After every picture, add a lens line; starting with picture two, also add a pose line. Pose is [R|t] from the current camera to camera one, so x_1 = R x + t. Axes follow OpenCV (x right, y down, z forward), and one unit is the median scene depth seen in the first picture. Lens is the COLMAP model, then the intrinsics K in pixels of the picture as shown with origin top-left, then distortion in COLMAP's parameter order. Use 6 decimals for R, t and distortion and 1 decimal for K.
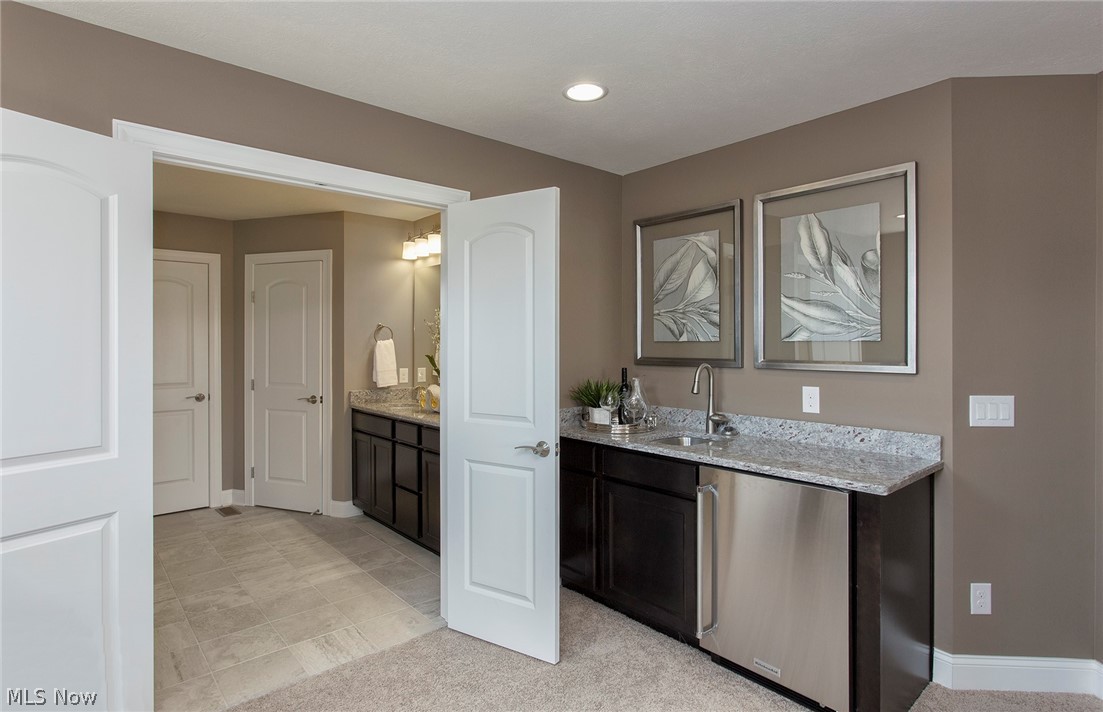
lens RADIAL K [[574.9, 0, 553.7], [0, 574.9, 347.9], [0, 0, 1]] dist [0.001820, 0.000387]
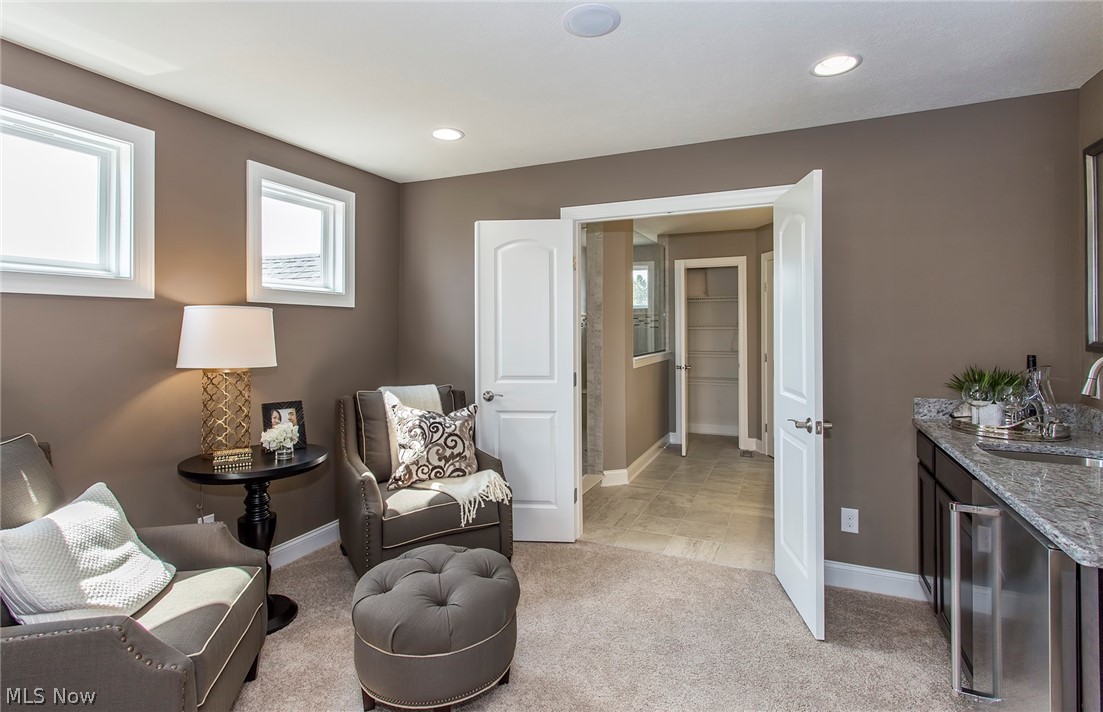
lens RADIAL K [[541.2, 0, 550.7], [0, 541.2, 329.8], [0, 0, 1]] dist [-0.000656, 0.000073]
pose [[0.405734, 0.005267, -0.913976, 0.625592], [-0.004161, 0.999984, 0.003915, 0.002093], [0.913982, 0.002215, 0.405750, 0.166733]]
